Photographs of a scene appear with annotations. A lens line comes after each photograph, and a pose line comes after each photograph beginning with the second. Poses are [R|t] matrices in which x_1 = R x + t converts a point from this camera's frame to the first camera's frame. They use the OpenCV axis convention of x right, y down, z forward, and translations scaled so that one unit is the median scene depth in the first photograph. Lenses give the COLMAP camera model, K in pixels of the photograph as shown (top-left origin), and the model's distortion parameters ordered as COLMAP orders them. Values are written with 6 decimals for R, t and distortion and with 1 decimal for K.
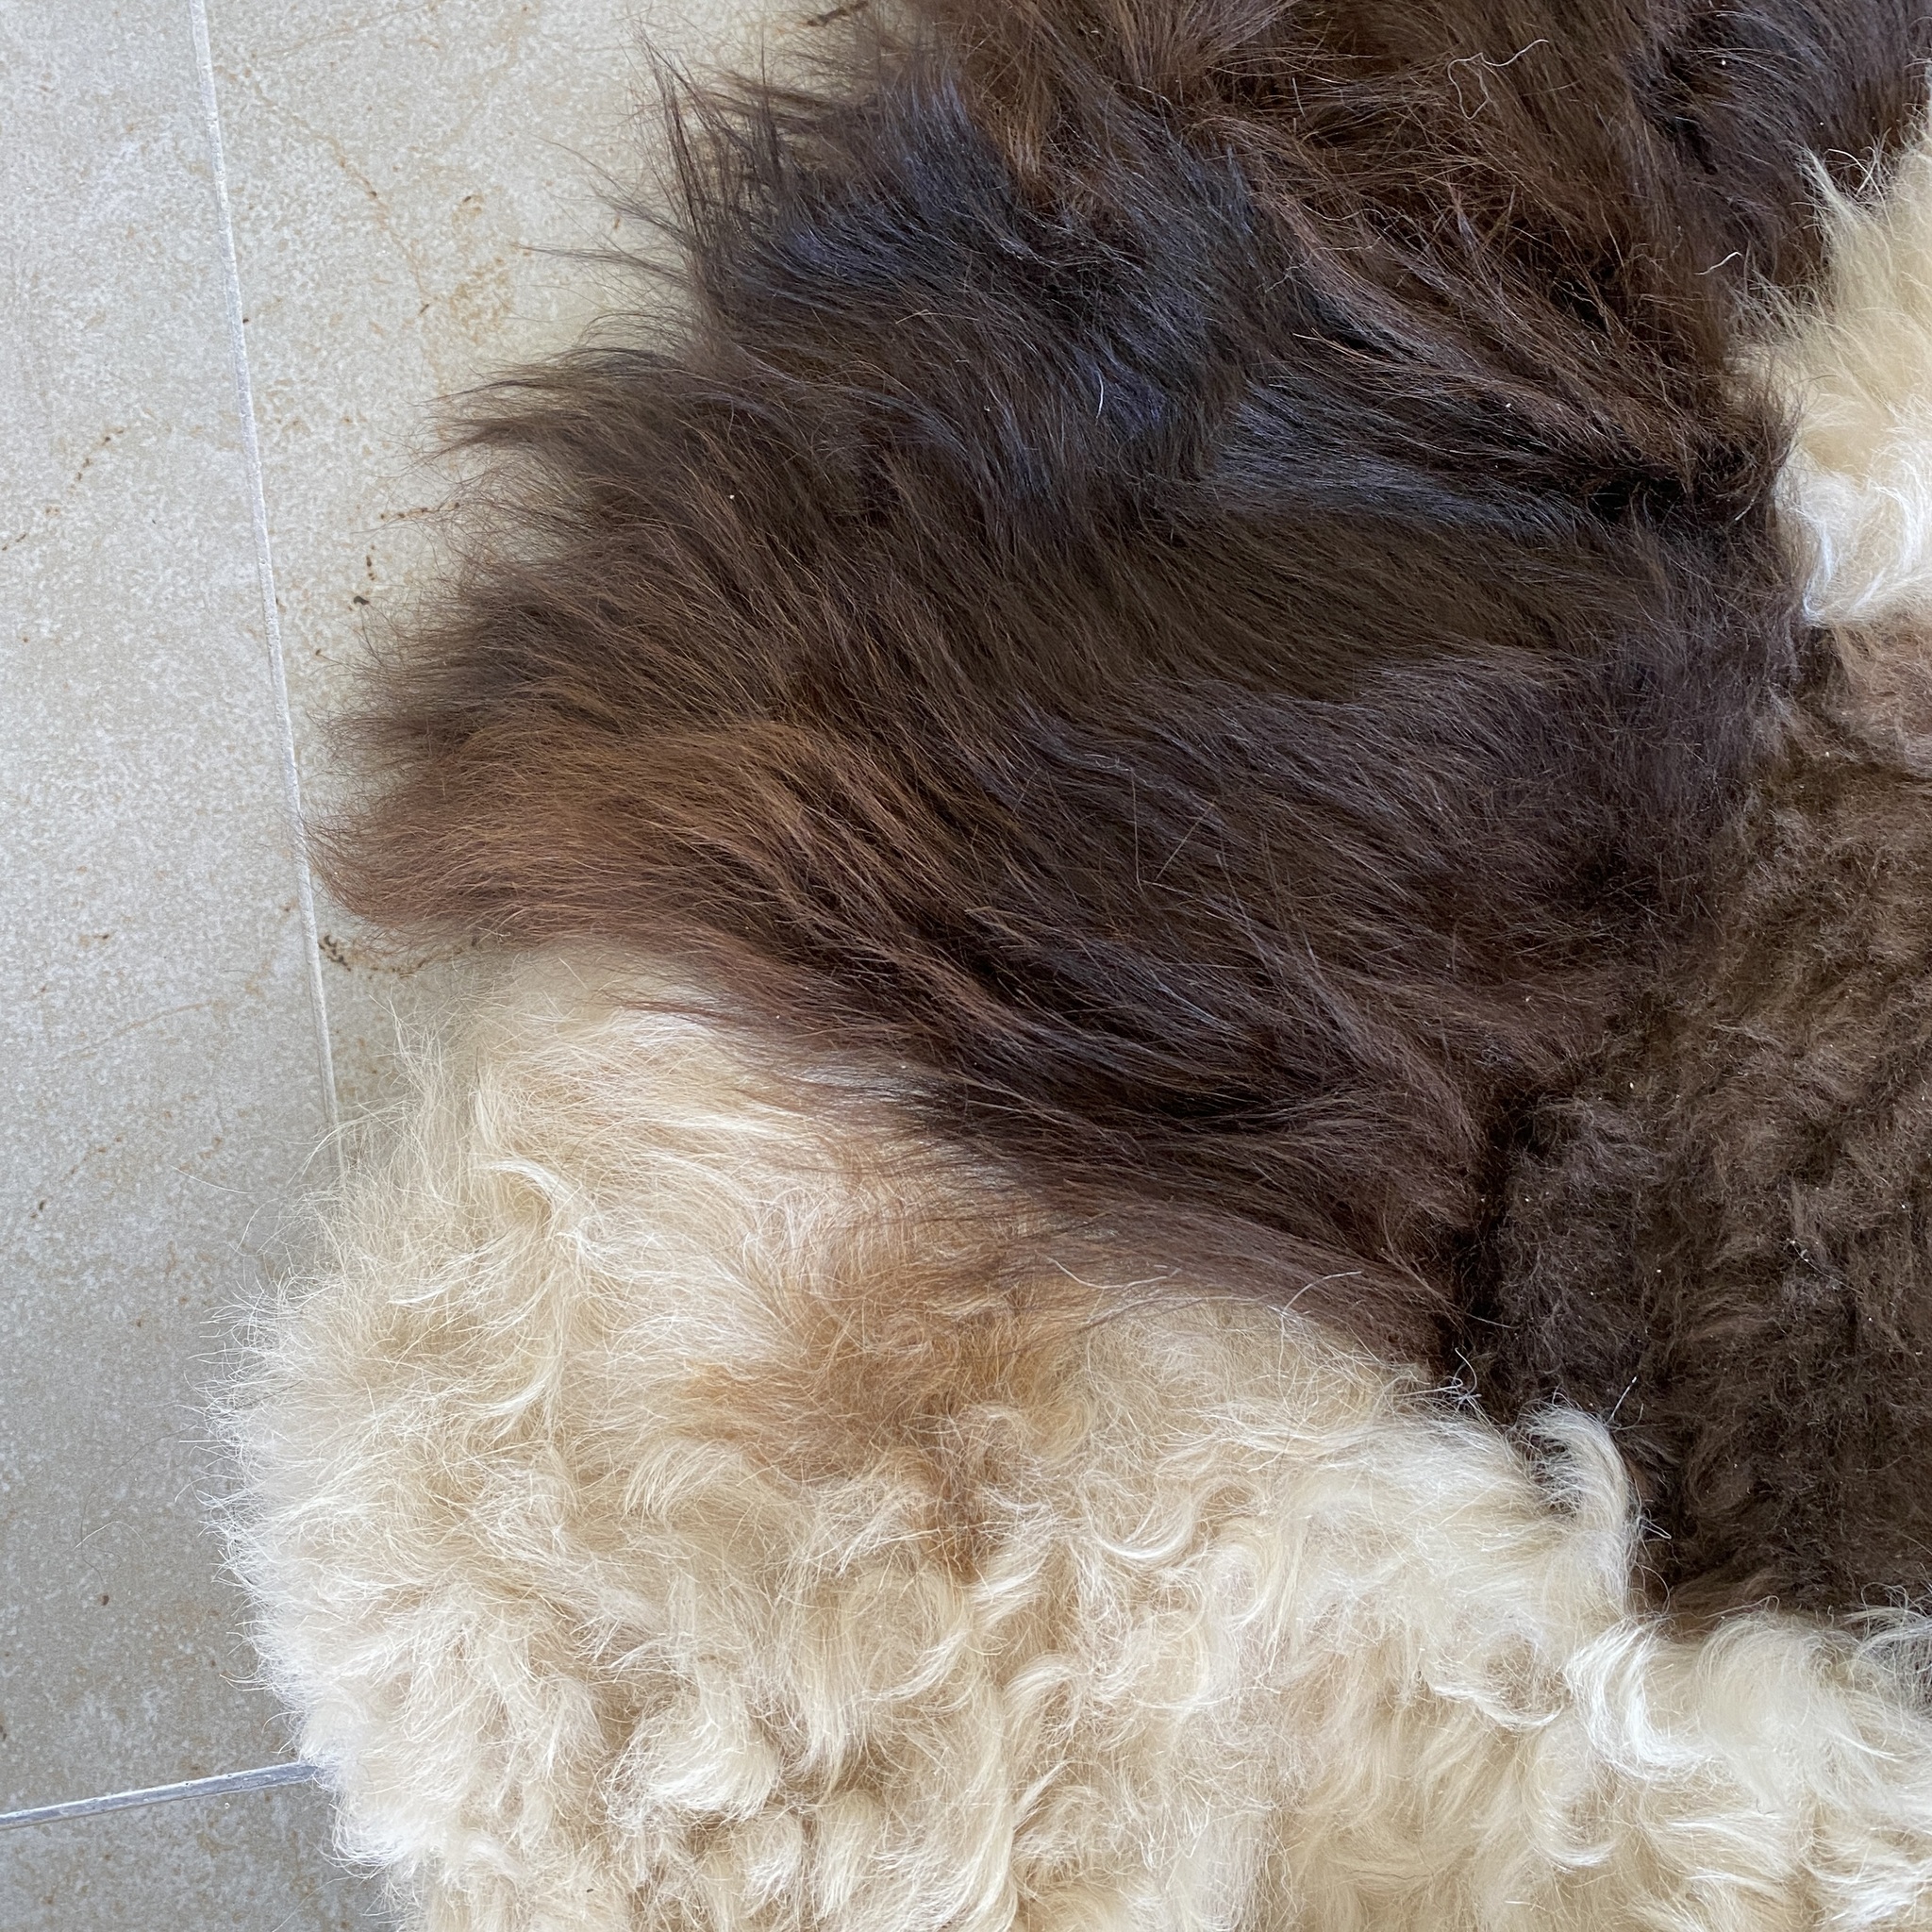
lens RADIAL K [[1937.4, 0, 954.5], [0, 1937.4, 944.6], [0, 0, 1]] dist [0.116910, -0.284231]
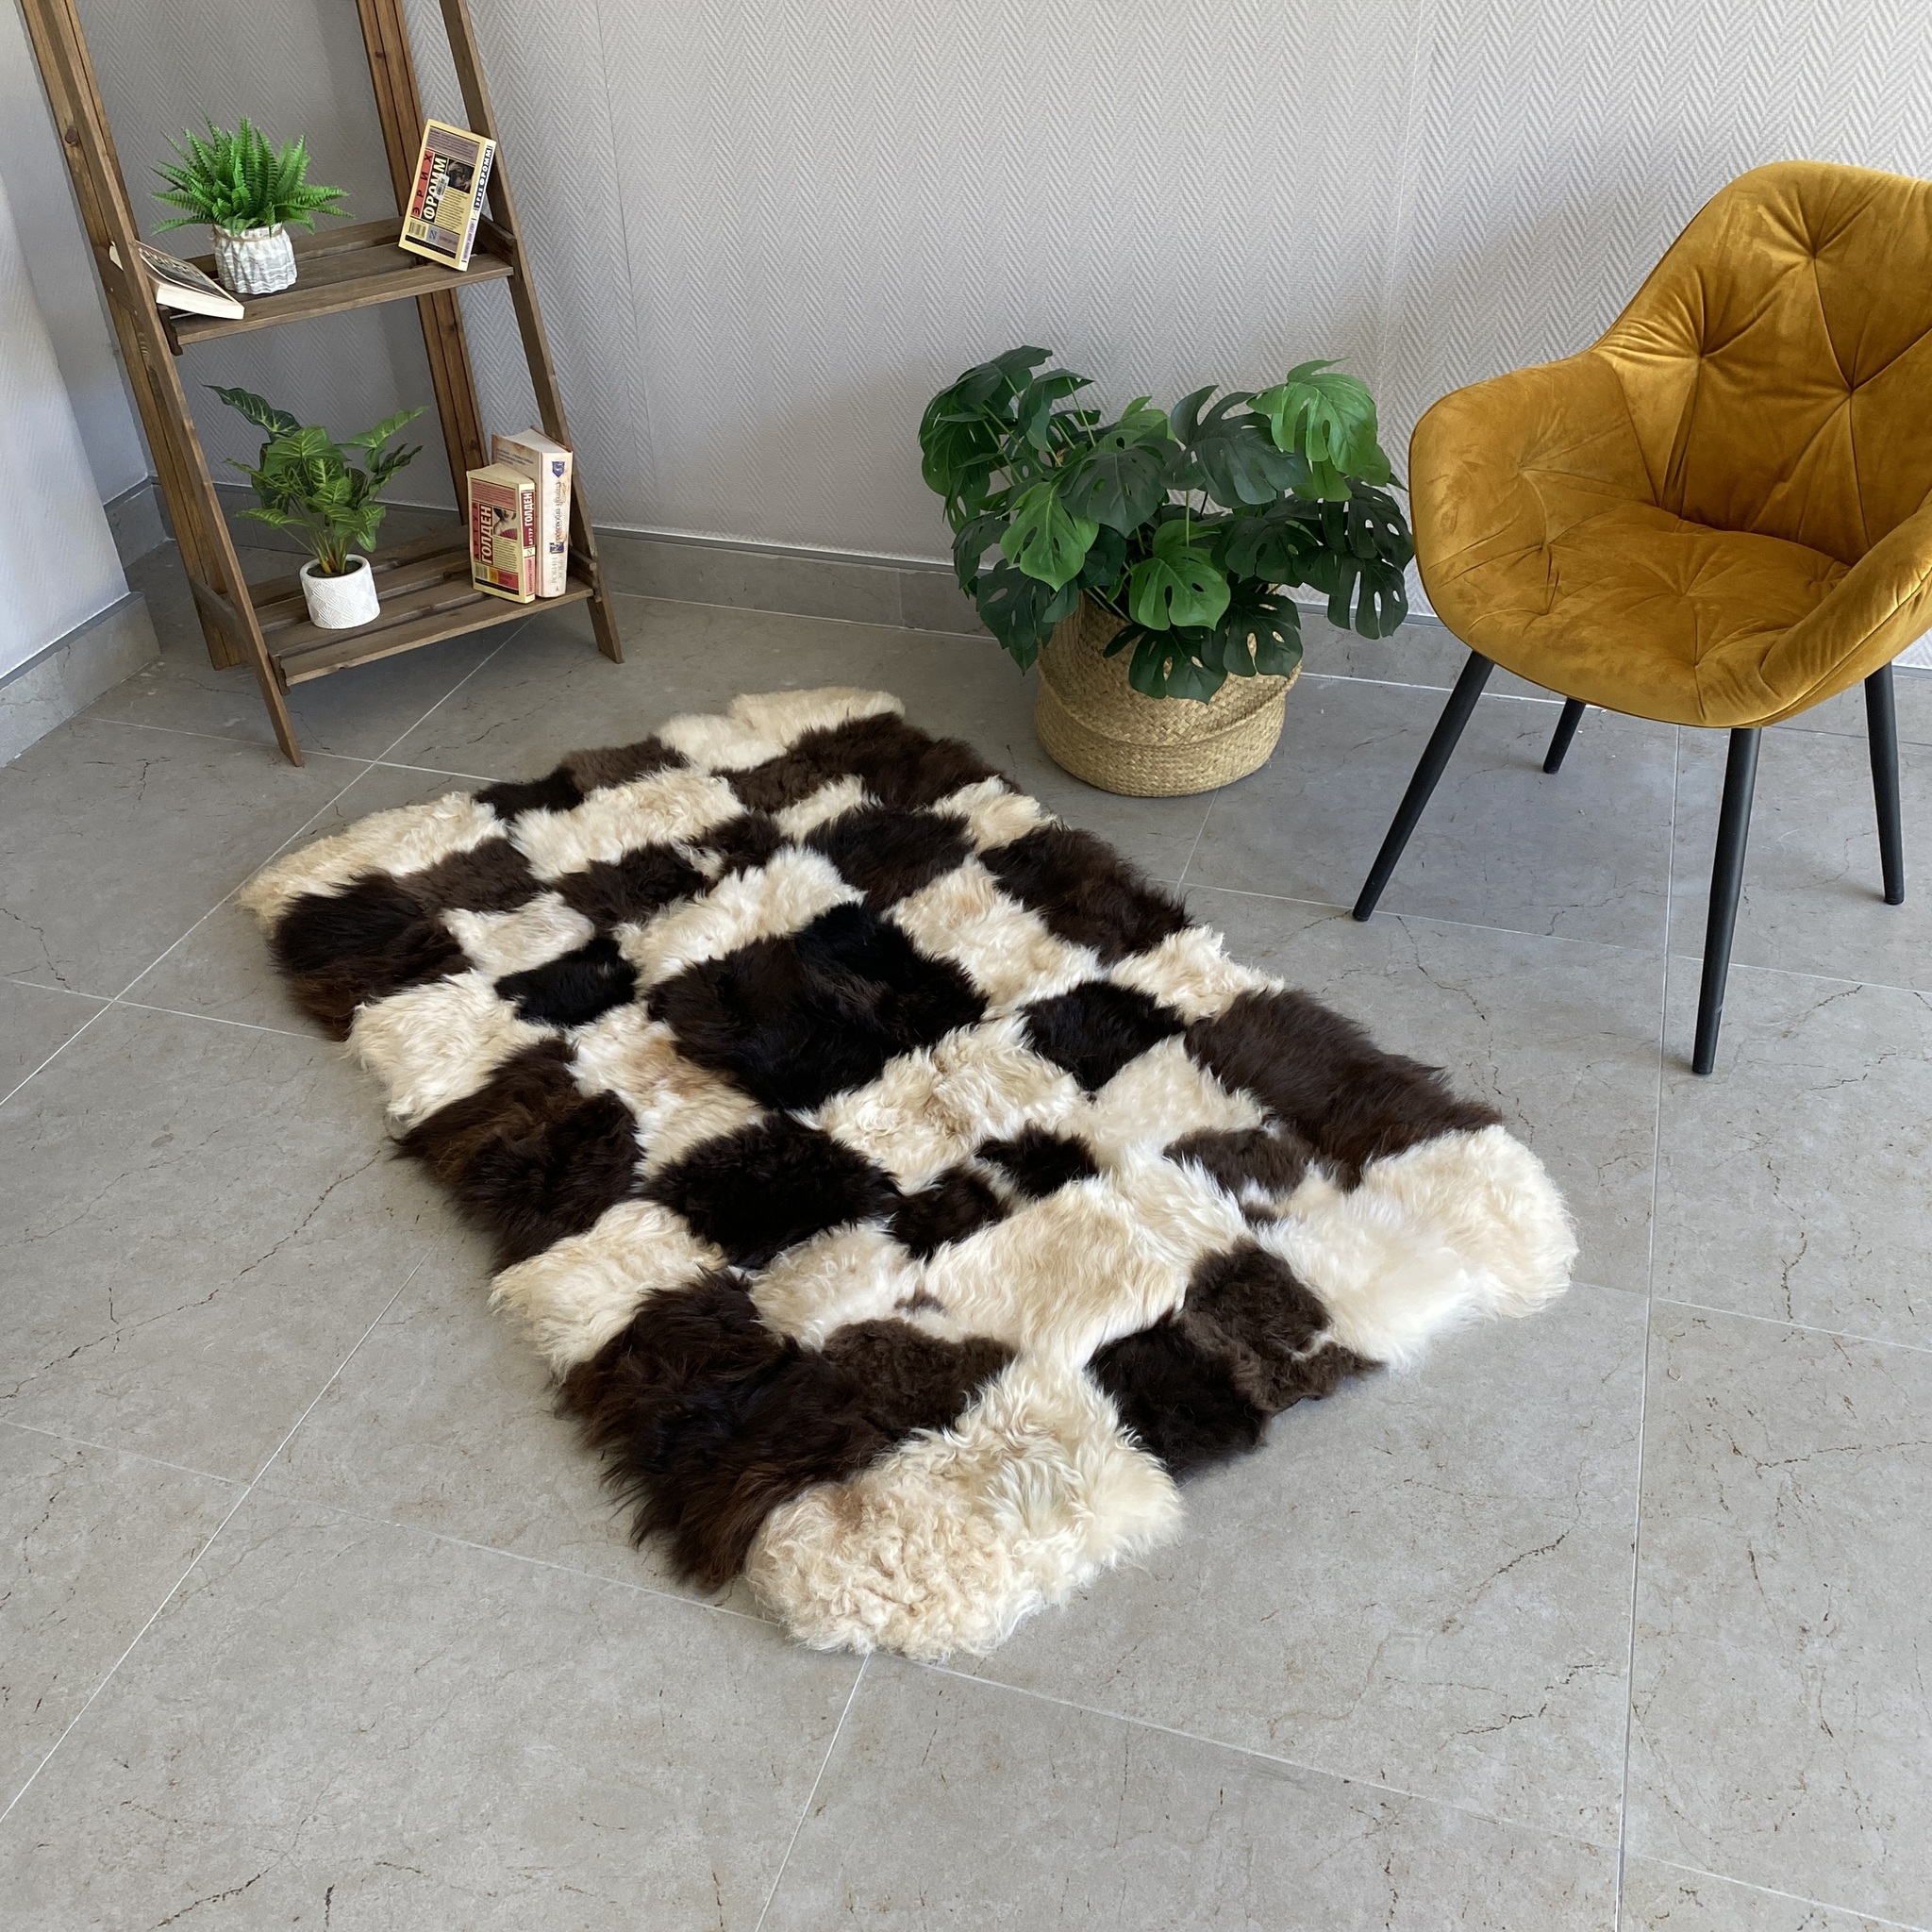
lens RADIAL K [[1937.4, 0, 954.5], [0, 1937.4, 944.6], [0, 0, 1]] dist [0.116910, -0.284231]
pose [[0.459144, -0.498929, 0.735022, -3.229061], [0.878126, 0.380137, -0.290501, 1.502686], [-0.134470, 0.778823, 0.612660, -3.802685]]
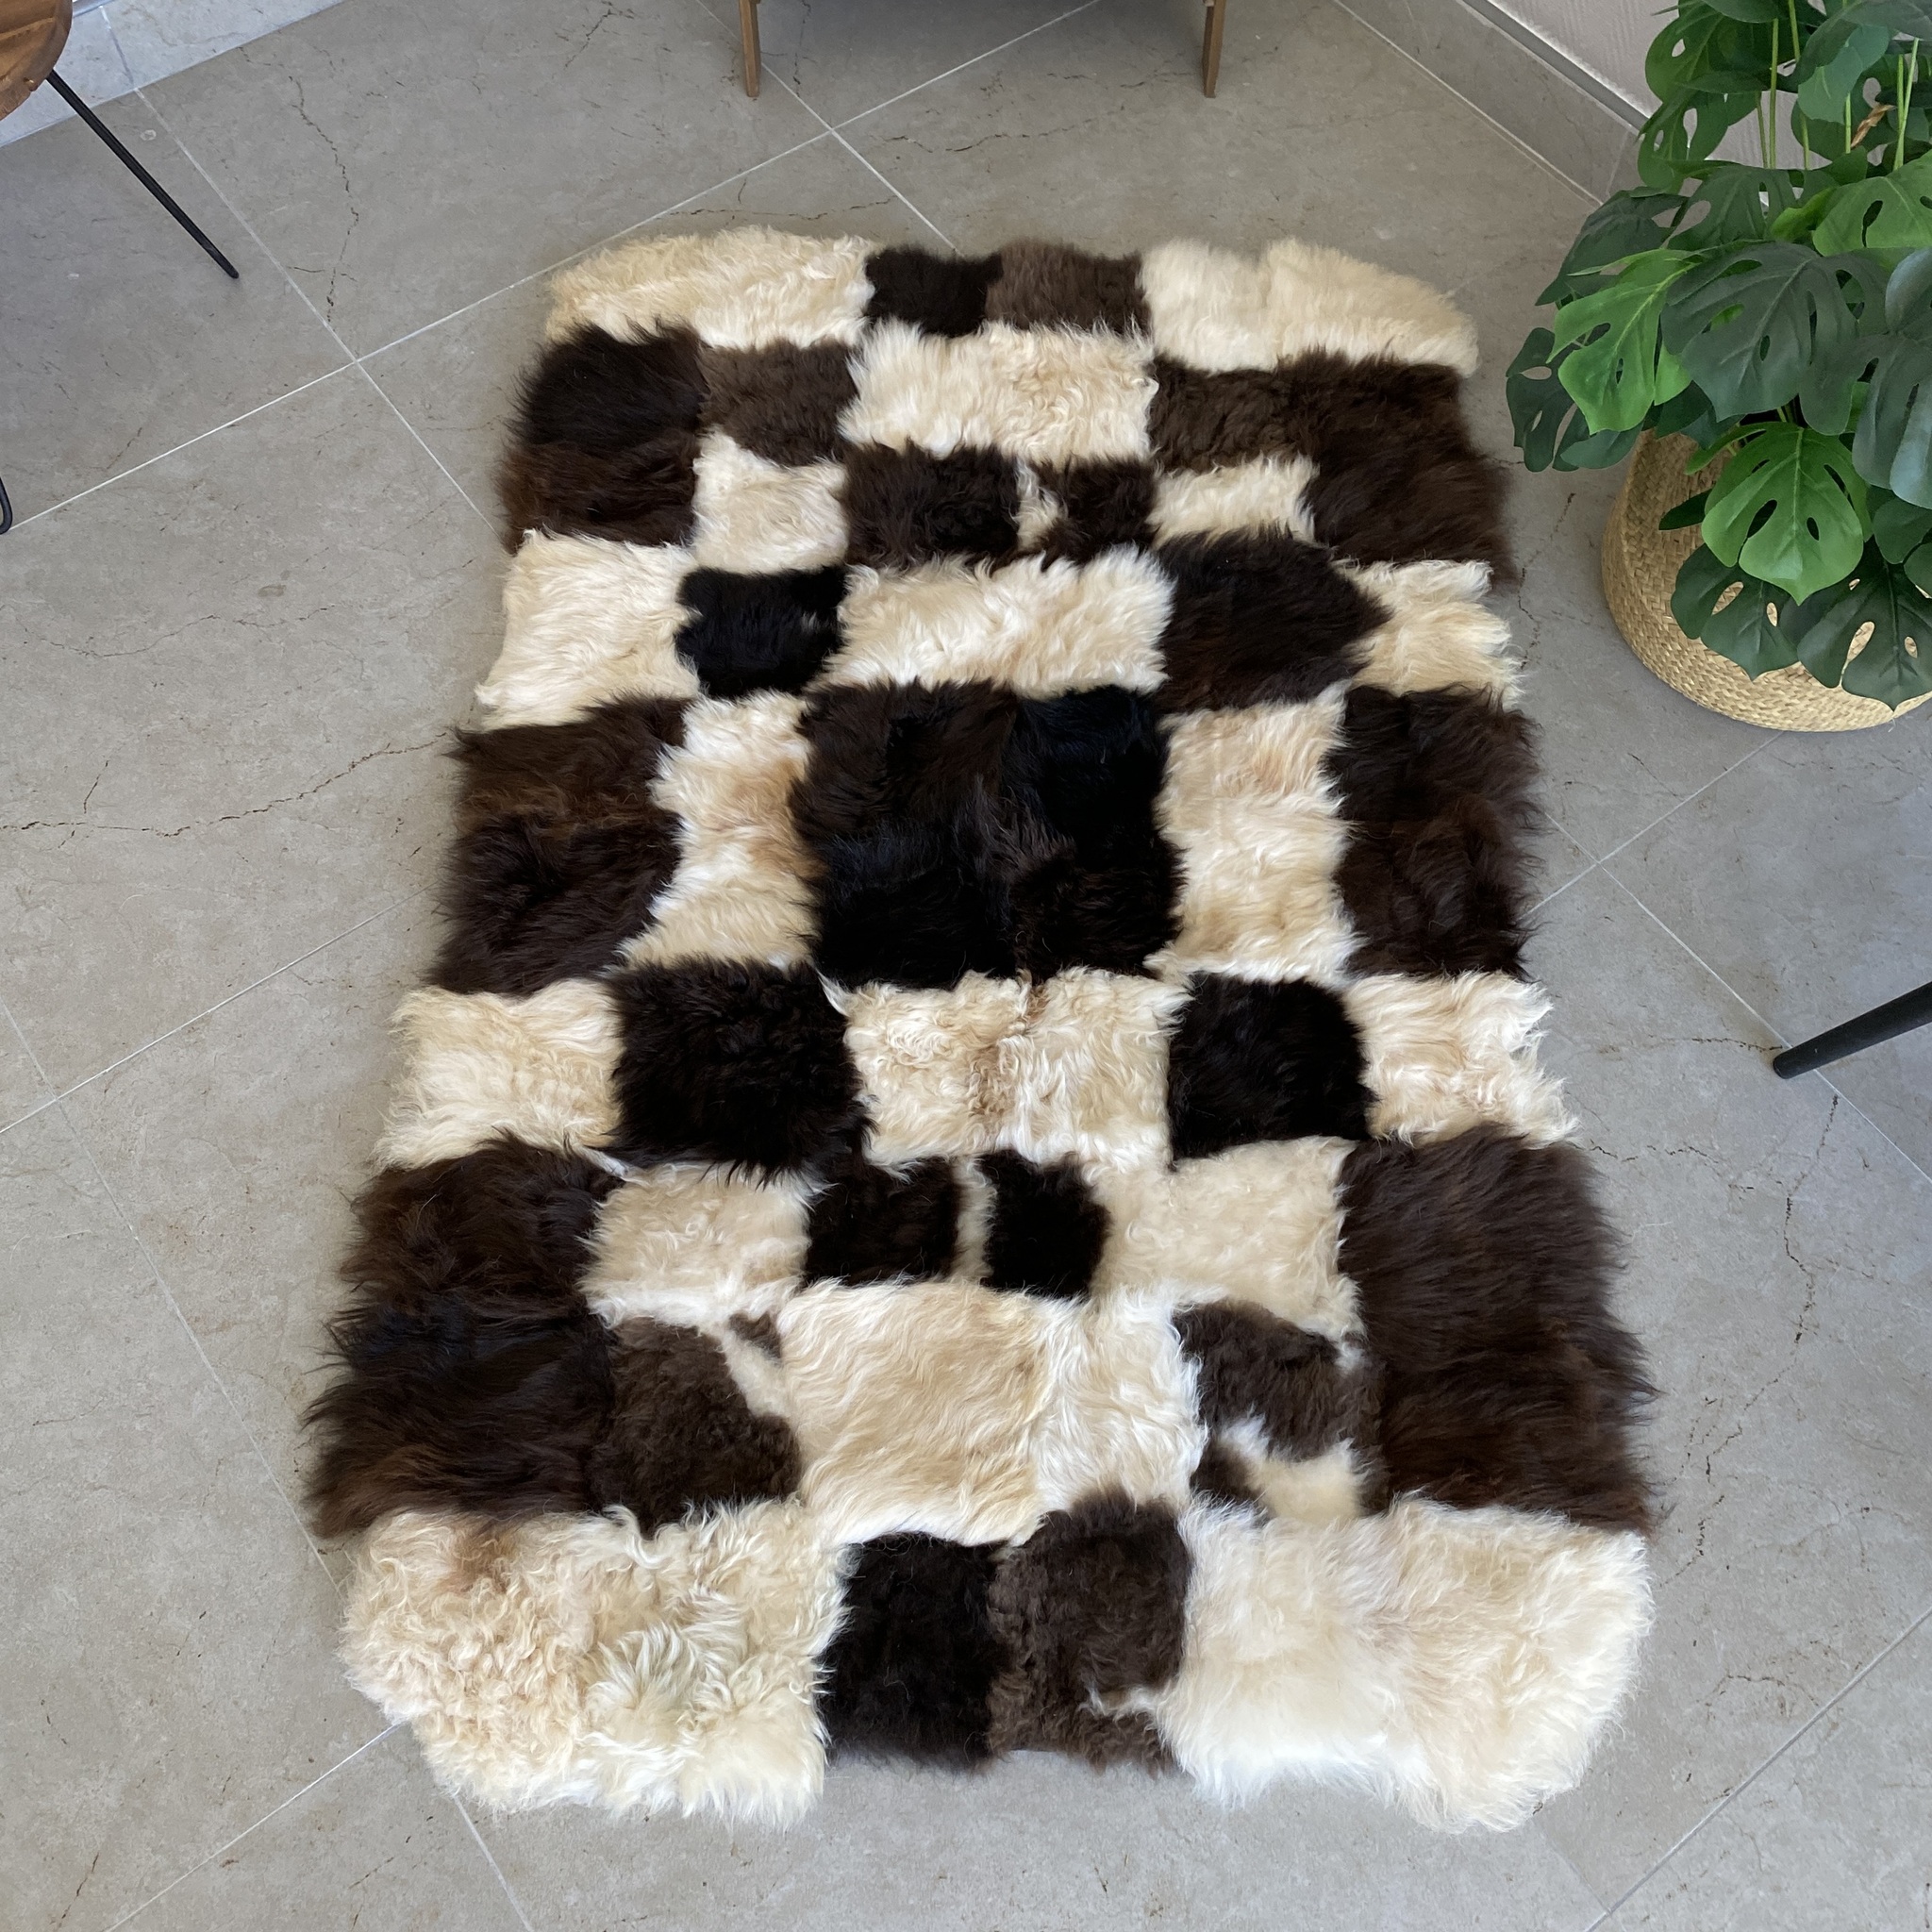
lens RADIAL K [[1937.4, 0, 954.5], [0, 1937.4, 944.6], [0, 0, 1]] dist [0.116910, -0.284231]
pose [[0.890097, -0.379700, 0.252103, 0.369661], [0.442557, 0.852263, -0.278910, 0.774331], [-0.108956, 0.359827, 0.926635, -4.054298]]
